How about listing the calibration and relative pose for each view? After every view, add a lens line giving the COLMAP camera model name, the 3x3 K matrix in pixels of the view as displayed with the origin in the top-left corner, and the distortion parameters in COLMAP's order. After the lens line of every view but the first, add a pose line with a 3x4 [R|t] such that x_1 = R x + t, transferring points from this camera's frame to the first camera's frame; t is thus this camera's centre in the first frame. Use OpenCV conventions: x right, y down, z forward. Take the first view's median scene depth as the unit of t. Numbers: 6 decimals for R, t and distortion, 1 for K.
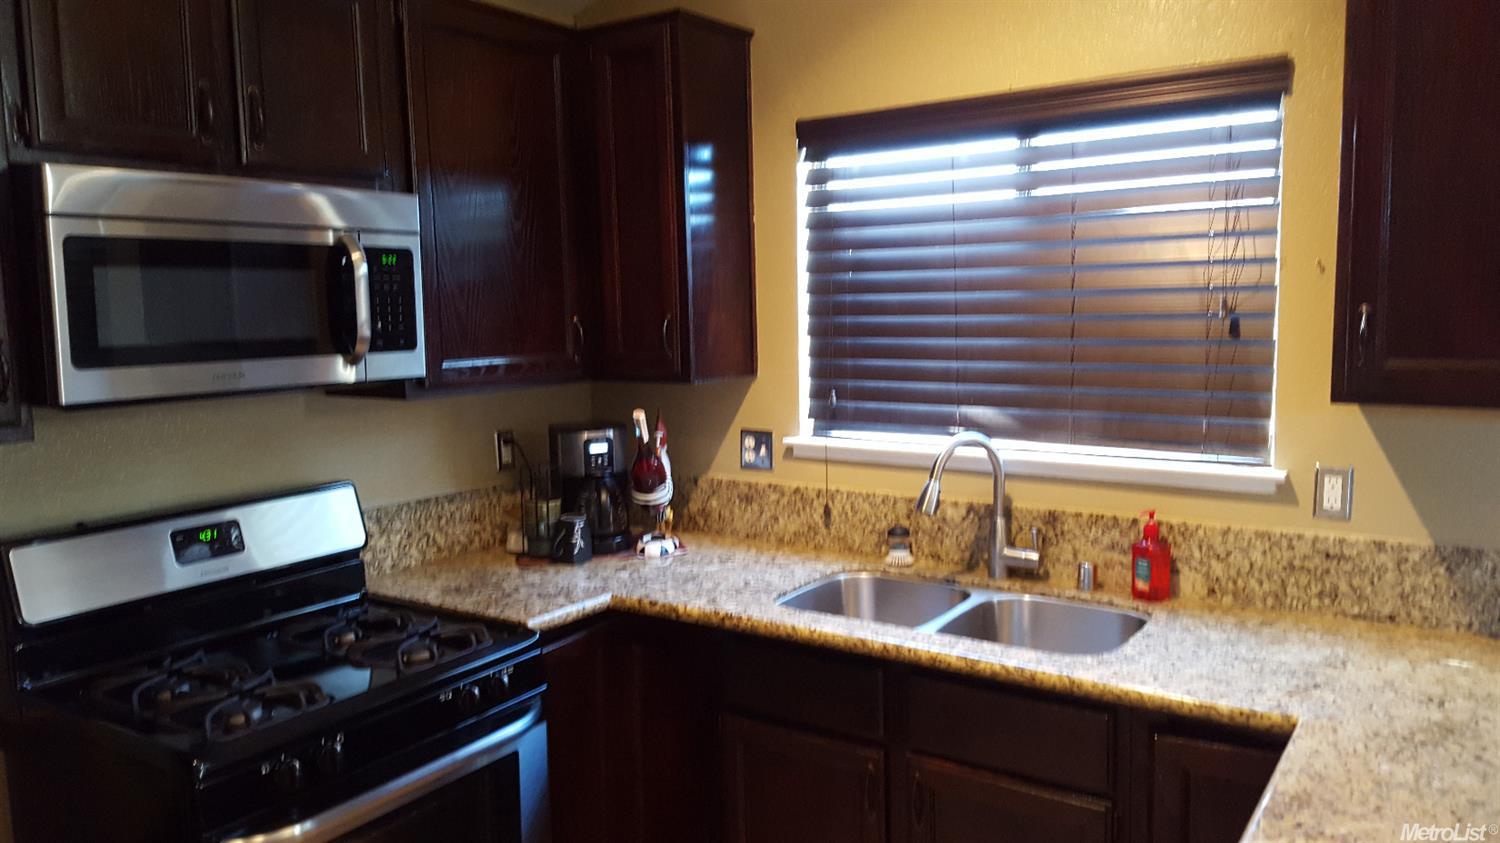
lens RADIAL K [[1105.8, 0, 747.5], [0, 1105.8, 428.8], [0, 0, 1]] dist [0.191430, -0.283750]
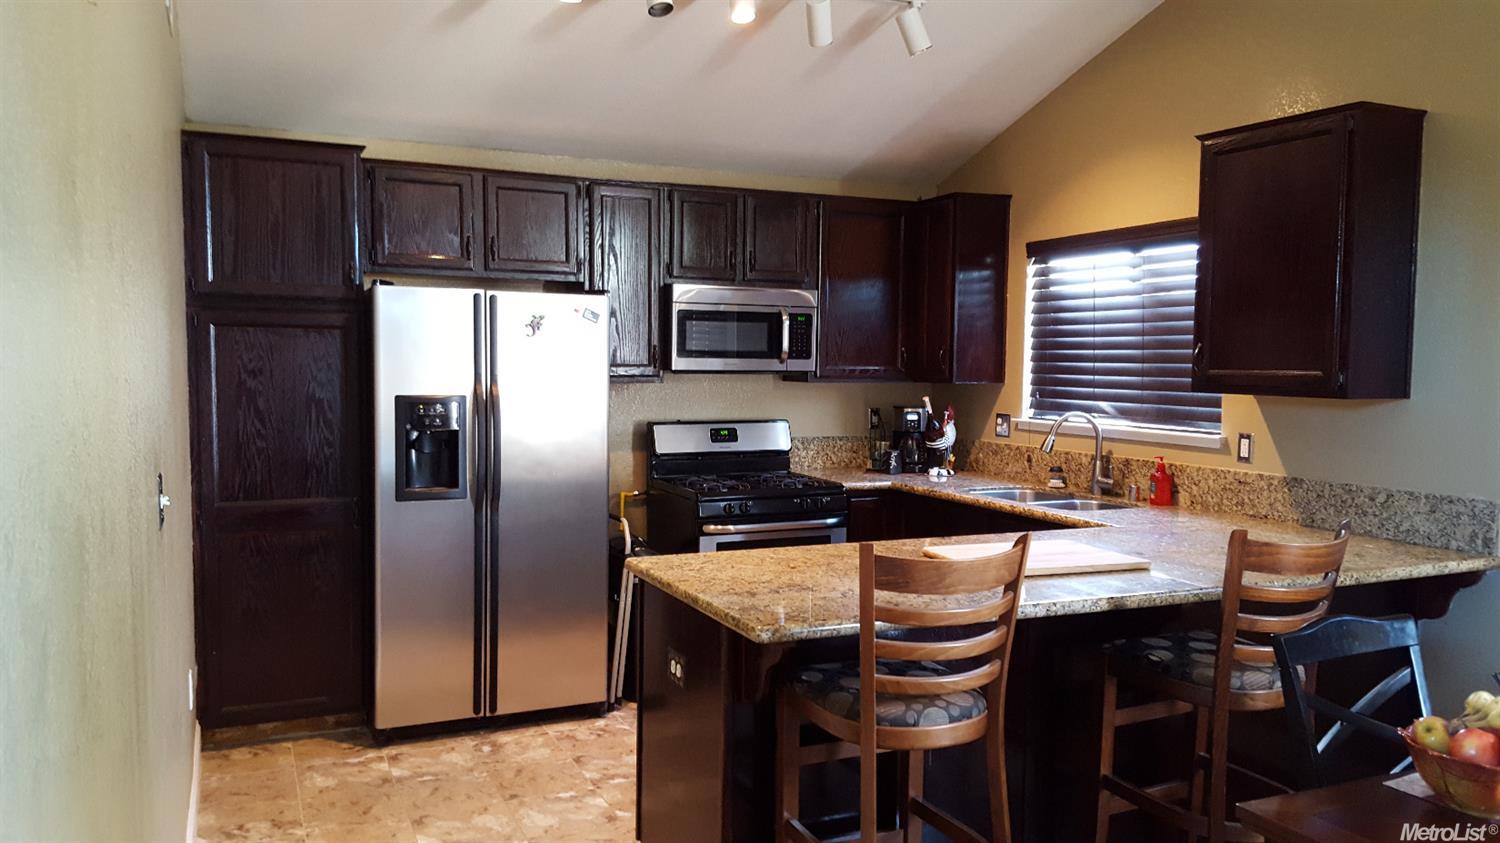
lens RADIAL K [[1105.8, 0, 747.5], [0, 1105.8, 428.8], [0, 0, 1]] dist [0.191430, -0.283750]
pose [[0.854730, 0.060311, -0.515557, 0.626235], [-0.086839, 0.995844, -0.027472, 0.117993], [0.511757, 0.068251, 0.856415, -0.792982]]
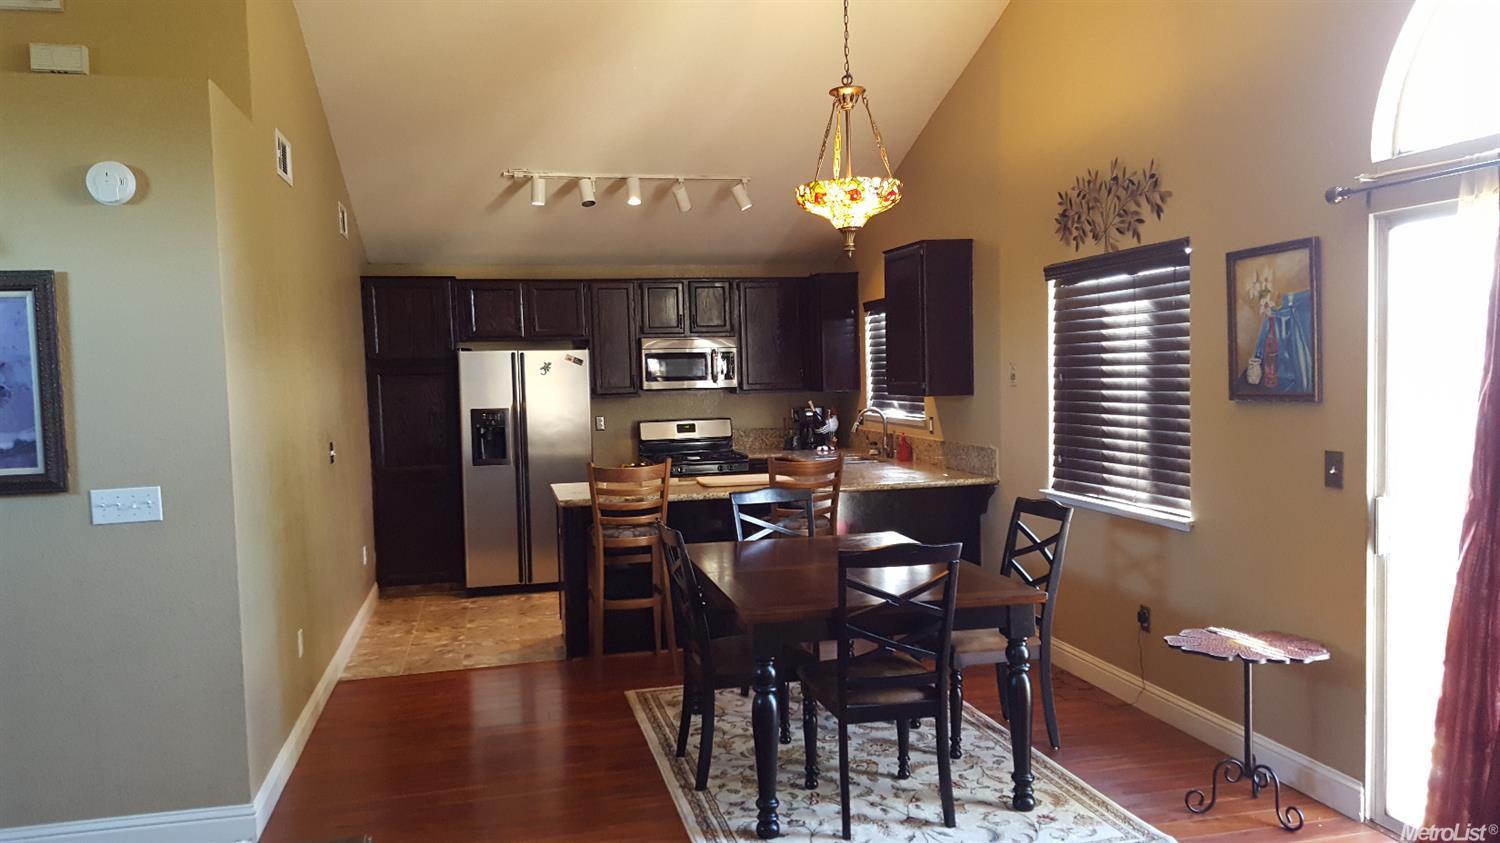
lens RADIAL K [[1116.8, 0, 776.2], [0, 1116.8, 429.5], [0, 0, 1]] dist [0.207739, -0.289768]
pose [[0.743789, 0.034711, -0.667513, 1.864605], [-0.066138, 0.997572, -0.021822, 0.134419], [0.665135, 0.060379, 0.744278, -1.328000]]
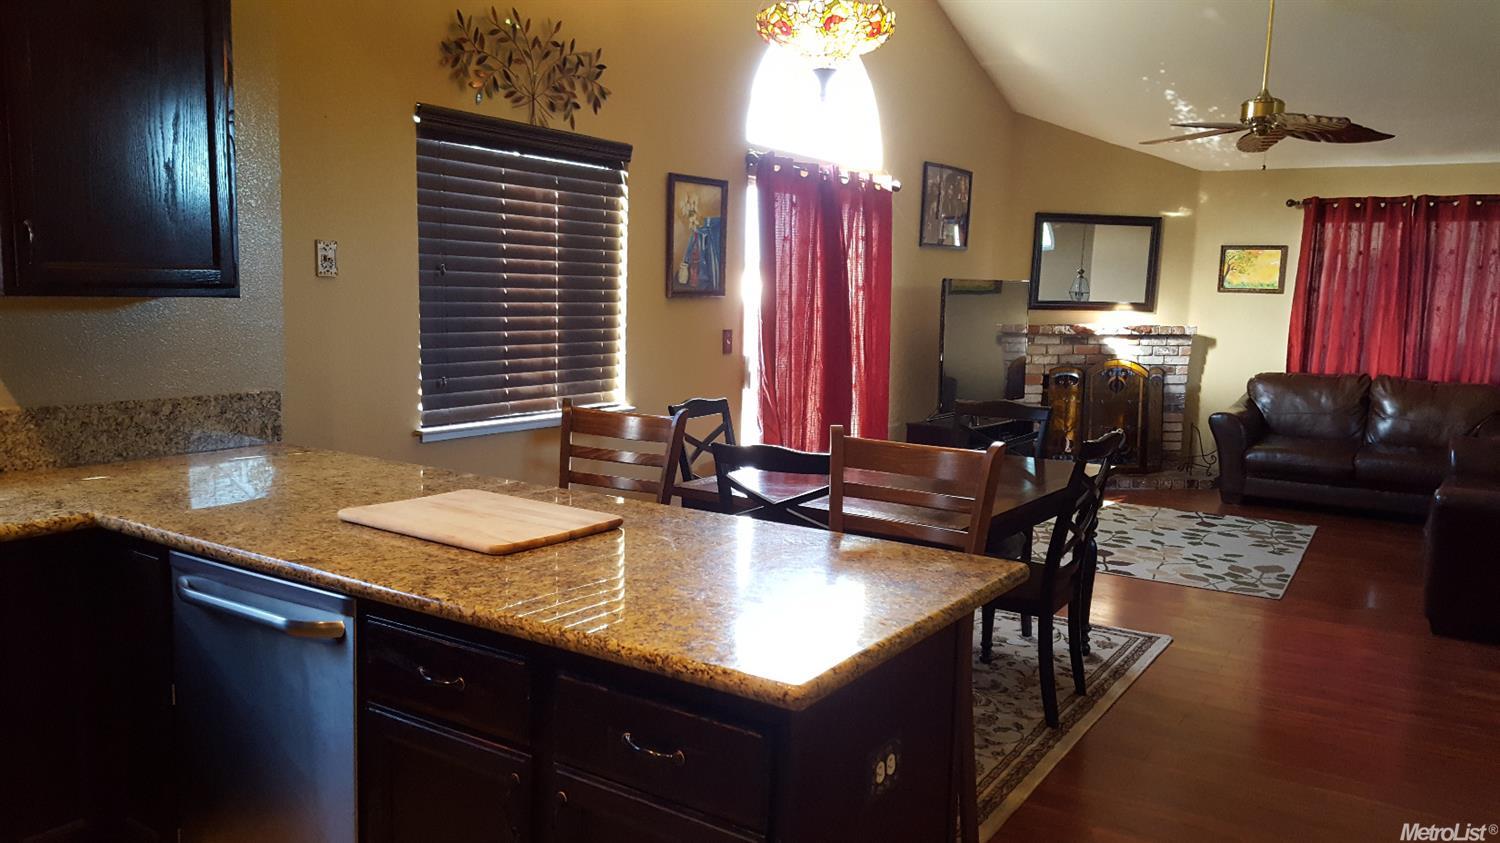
lens RADIAL K [[1105.8, 0, 747.5], [0, 1105.8, 428.8], [0, 0, 1]] dist [0.191430, -0.283750]
pose [[0.000197, -0.112413, 0.993662, -0.569691], [0.092584, 0.989396, 0.111912, 0.042457], [-0.995705, 0.091975, 0.010602, 0.110716]]
